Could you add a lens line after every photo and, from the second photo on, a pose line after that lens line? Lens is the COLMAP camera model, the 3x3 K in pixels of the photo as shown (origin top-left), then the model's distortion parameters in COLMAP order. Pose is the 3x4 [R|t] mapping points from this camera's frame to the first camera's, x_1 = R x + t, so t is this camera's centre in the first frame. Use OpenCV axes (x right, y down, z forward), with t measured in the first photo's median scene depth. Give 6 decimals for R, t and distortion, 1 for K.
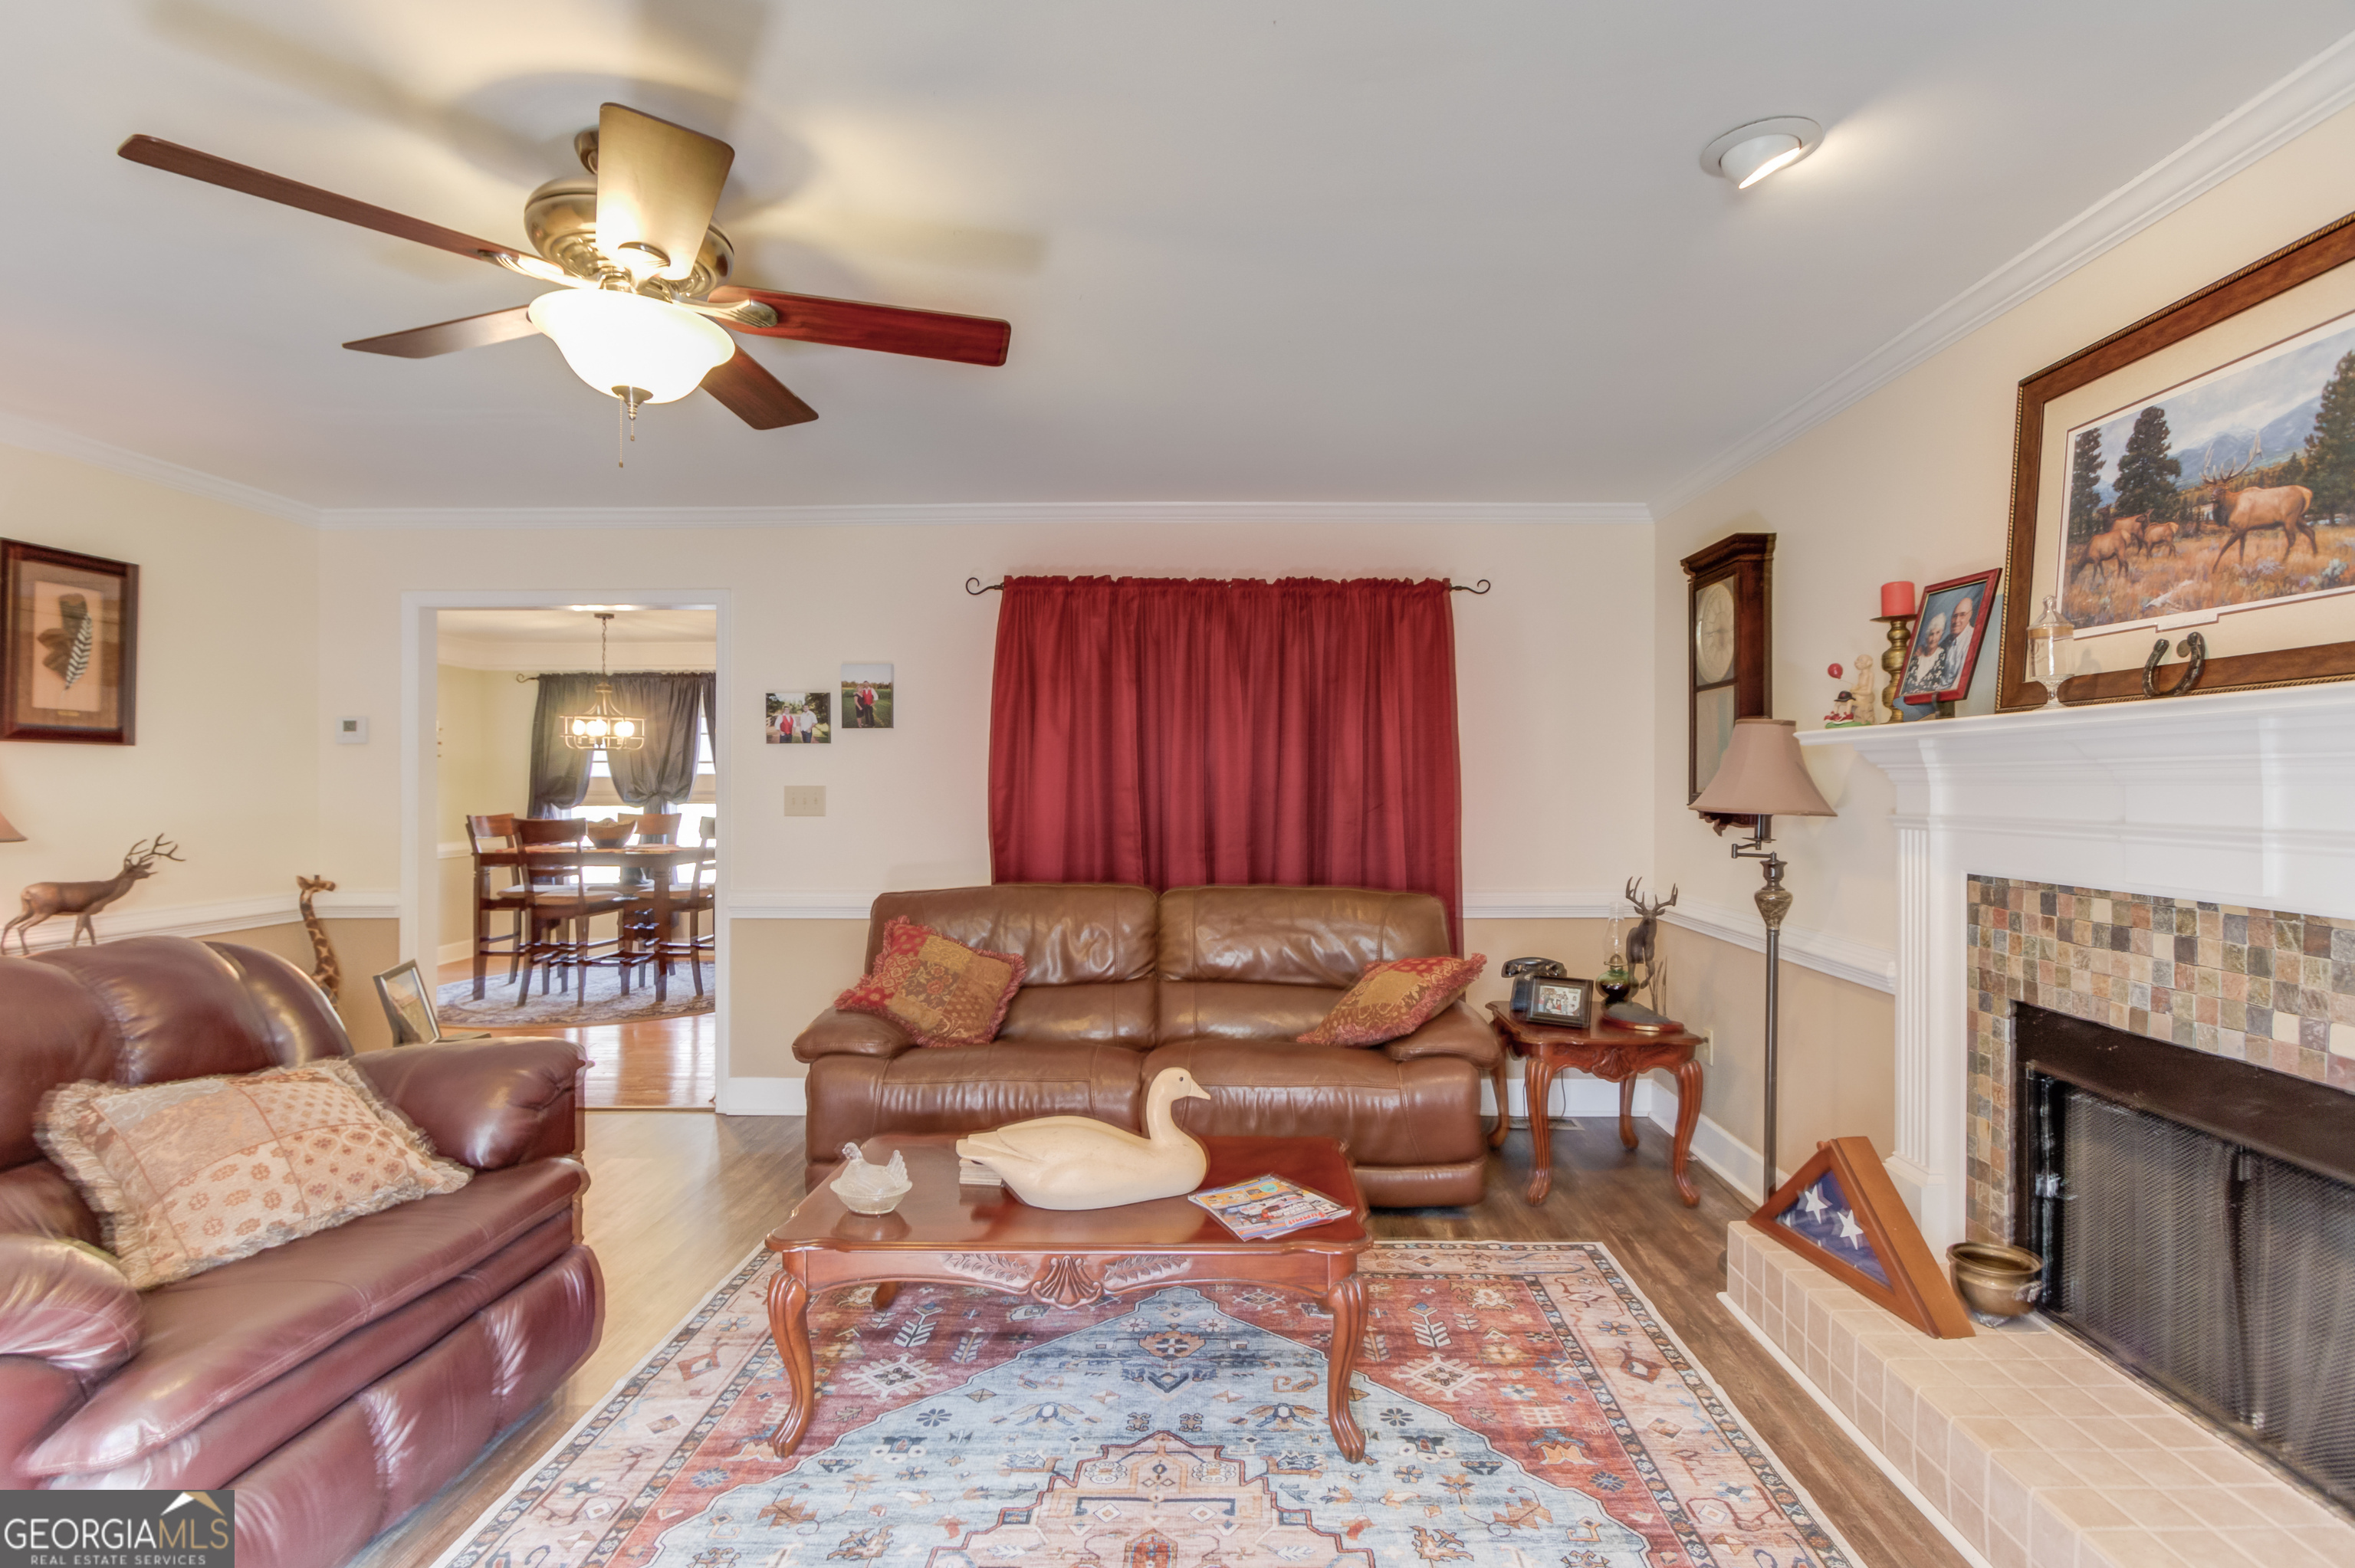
lens RADIAL K [[1125.7, 0, 1189.3], [0, 1125.7, 775.0], [0, 0, 1]] dist [0.011016, 0.000411]
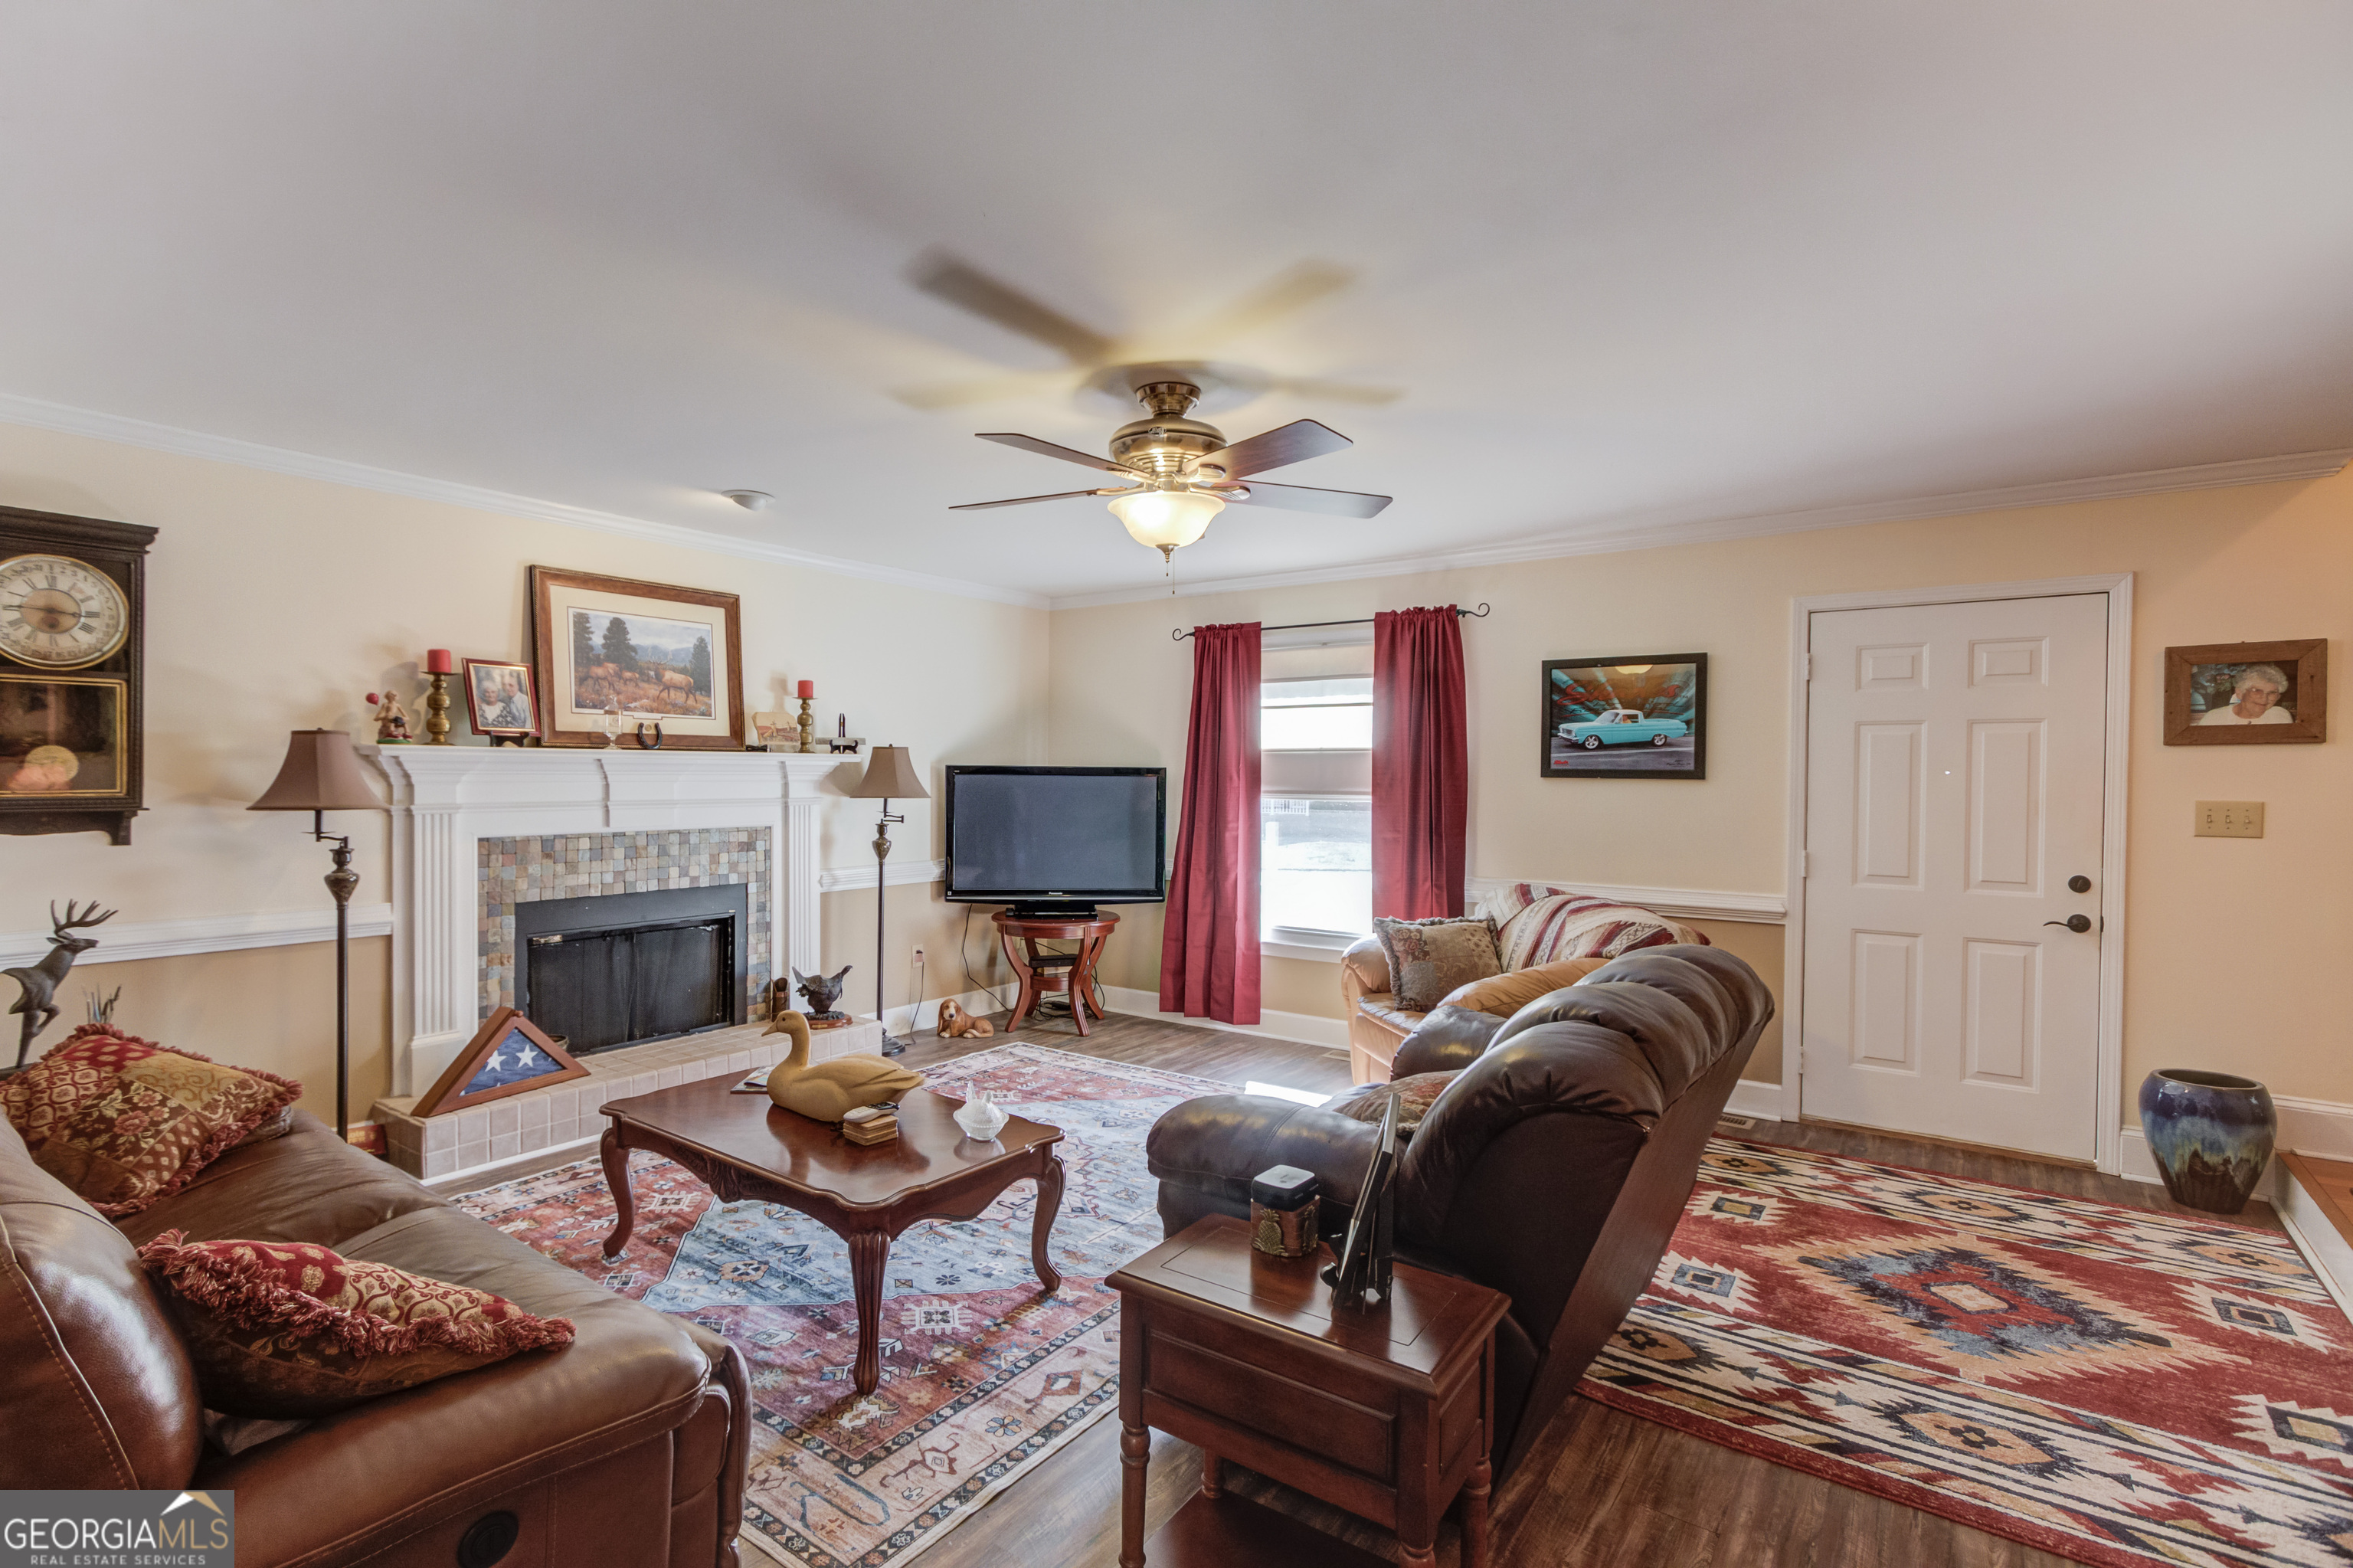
lens RADIAL K [[1125.0, 0, 1188.3], [0, 1125.0, 775.0], [0, 0, 1]] dist [0.011016, 0.000411]
pose [[-0.830251, -0.002945, 0.557382, -1.298302], [-0.006612, 0.999968, -0.004566, -0.005788], [-0.557351, -0.007476, -0.830243, 2.132325]]
